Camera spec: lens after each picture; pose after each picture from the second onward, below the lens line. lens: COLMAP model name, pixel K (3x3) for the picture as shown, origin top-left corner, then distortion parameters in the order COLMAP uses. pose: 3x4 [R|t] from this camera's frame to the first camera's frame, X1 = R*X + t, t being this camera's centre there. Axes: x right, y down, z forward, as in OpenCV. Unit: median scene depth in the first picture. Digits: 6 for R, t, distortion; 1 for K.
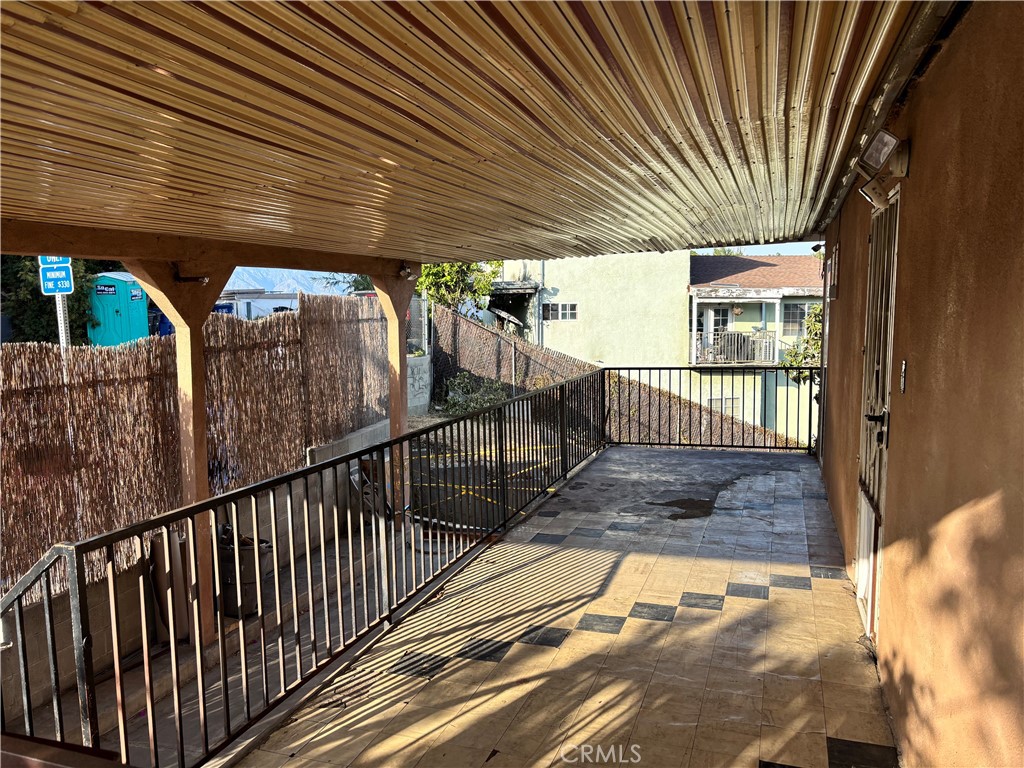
lens RADIAL K [[778.1, 0, 512.0], [0, 778.1, 384.0], [0, 0, 1]] dist [0.001919, 0.000821]
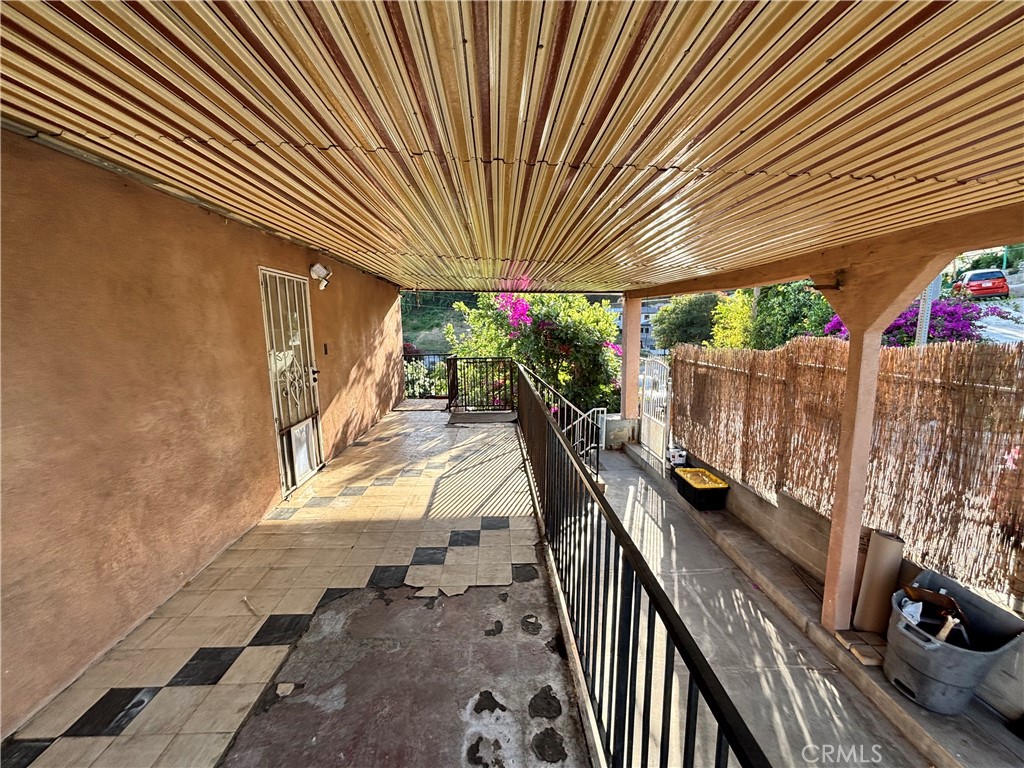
lens RADIAL K [[413.1, 0, 505.9], [0, 413.1, 383.2], [0, 0, 1]] dist [0.003969, 0.000231]
pose [[-0.939013, 0.053602, -0.339679, 0.285417], [-0.024728, 0.974695, 0.222167, -0.165491], [0.342992, 0.217018, -0.913925, 1.924586]]
